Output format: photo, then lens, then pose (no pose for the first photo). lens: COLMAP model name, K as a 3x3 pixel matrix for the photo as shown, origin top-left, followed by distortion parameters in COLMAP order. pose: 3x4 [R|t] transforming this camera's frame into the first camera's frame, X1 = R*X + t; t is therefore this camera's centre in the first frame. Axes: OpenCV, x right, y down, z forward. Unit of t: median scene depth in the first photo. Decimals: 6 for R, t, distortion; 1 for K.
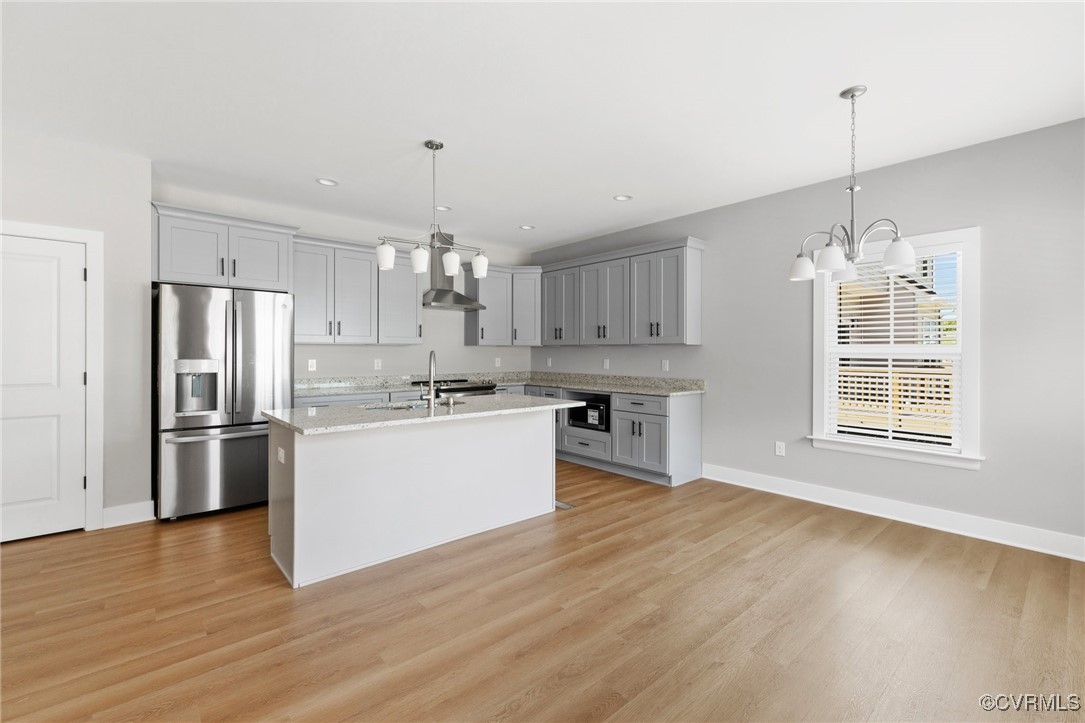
lens RADIAL K [[456.8, 0, 550.8], [0, 456.8, 358.1], [0, 0, 1]] dist [-0.008857, 0.000368]
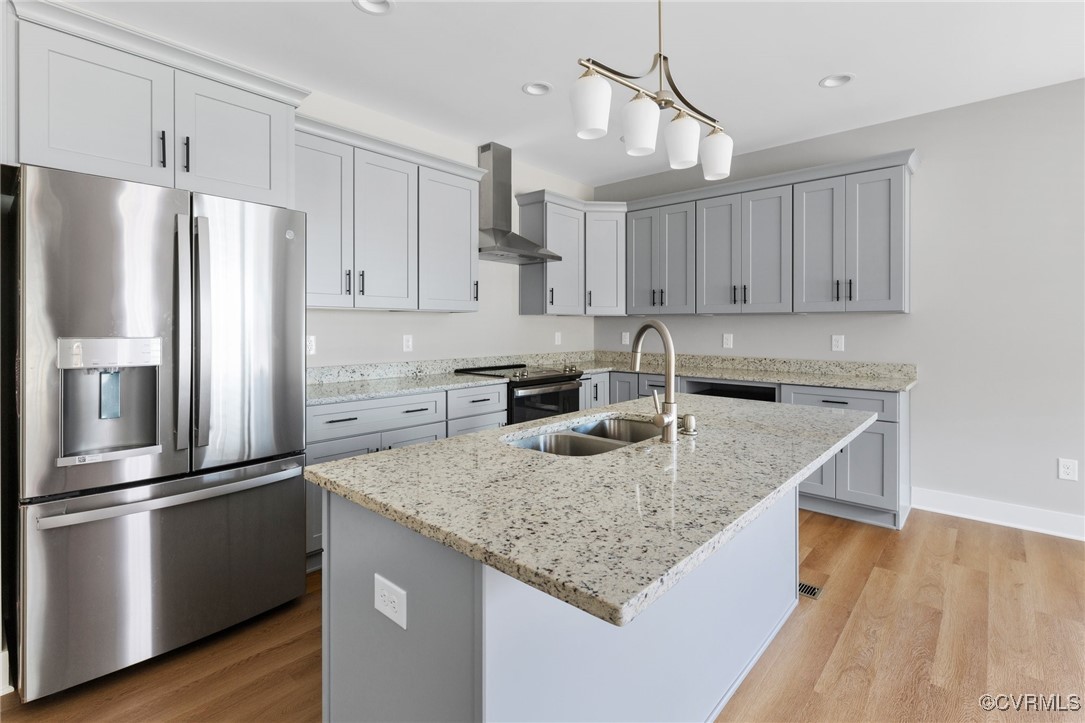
lens RADIAL K [[497.1, 0, 554.8], [0, 497.1, 332.2], [0, 0, 1]] dist [0.003639, -0.002213]
pose [[0.992953, -0.001158, 0.118499, -0.256957], [0.000729, 0.999993, 0.003669, -0.003594], [-0.118502, -0.003557, 0.992947, 0.291364]]
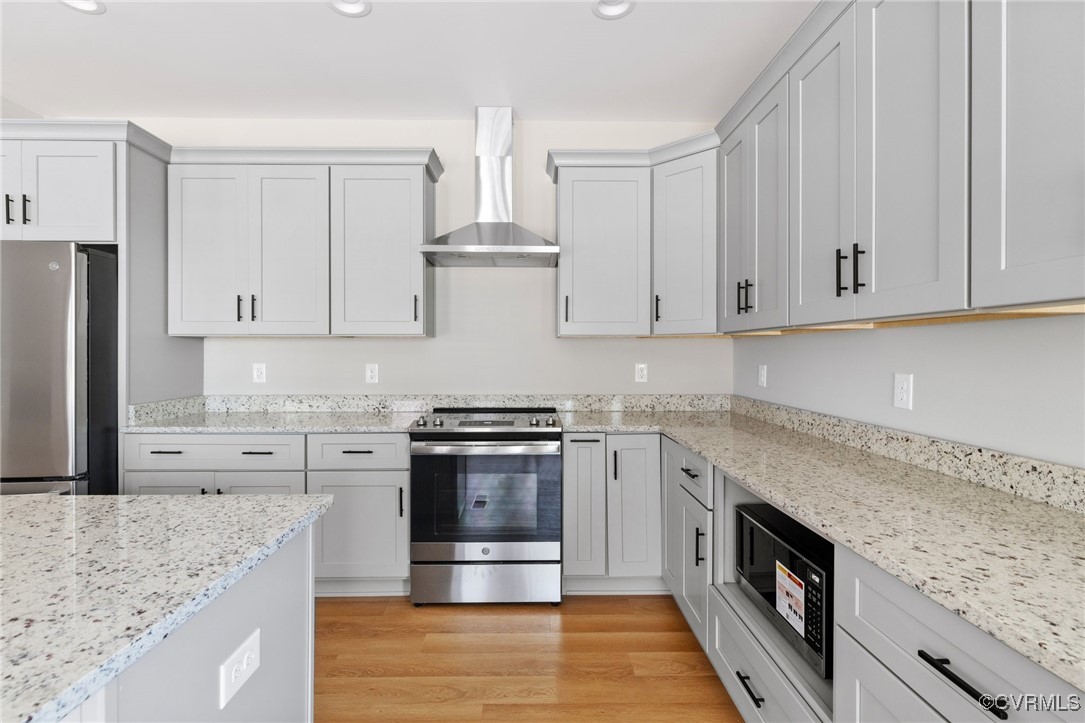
lens RADIAL K [[497.1, 0, 541.6], [0, 497.1, 356.6], [0, 0, 1]] dist [0.003639, -0.002213]
pose [[0.755954, 0.004298, -0.654610, 0.166773], [-0.004812, 0.999988, 0.001008, -0.008112], [0.654607, 0.002388, 0.755966, 0.676188]]
